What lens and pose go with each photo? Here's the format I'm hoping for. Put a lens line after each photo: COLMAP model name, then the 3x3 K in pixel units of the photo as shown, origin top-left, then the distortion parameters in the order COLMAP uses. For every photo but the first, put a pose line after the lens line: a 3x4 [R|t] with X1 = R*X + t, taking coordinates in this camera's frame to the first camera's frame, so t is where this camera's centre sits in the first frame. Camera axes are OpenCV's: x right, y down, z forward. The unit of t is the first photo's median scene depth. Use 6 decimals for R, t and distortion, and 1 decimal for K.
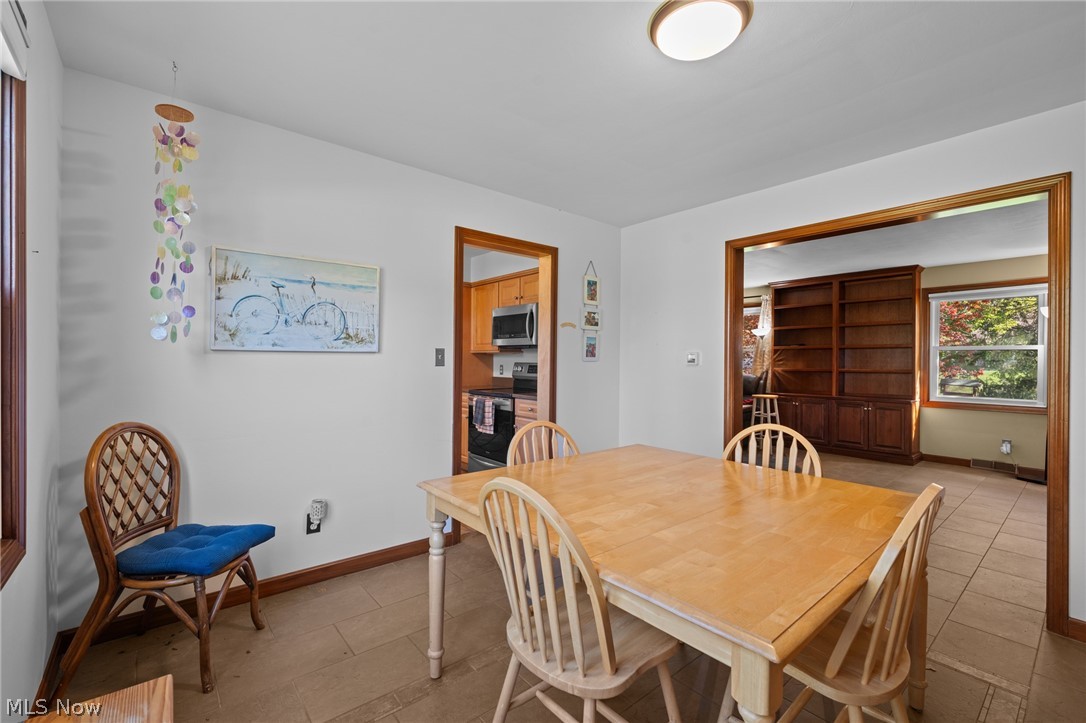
lens RADIAL K [[457.4, 0, 543.4], [0, 457.4, 358.3], [0, 0, 1]] dist [-0.001021, -0.000370]
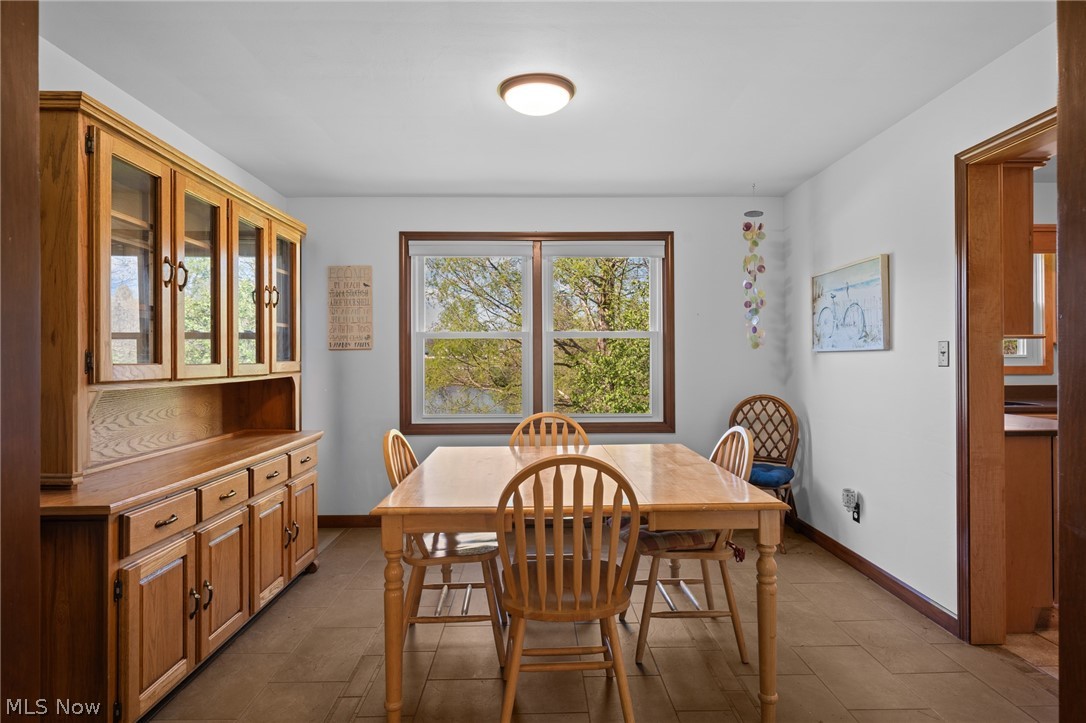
lens RADIAL K [[588.3, 0, 543.0], [0, 588.3, 361.5], [0, 0, 1]] dist [0.000543, 0.000051]
pose [[-0.631784, 0.000768, -0.775144, 1.093186], [0.005163, 0.999981, -0.003218, 0.012216], [0.775127, -0.006036, -0.631777, 1.381549]]
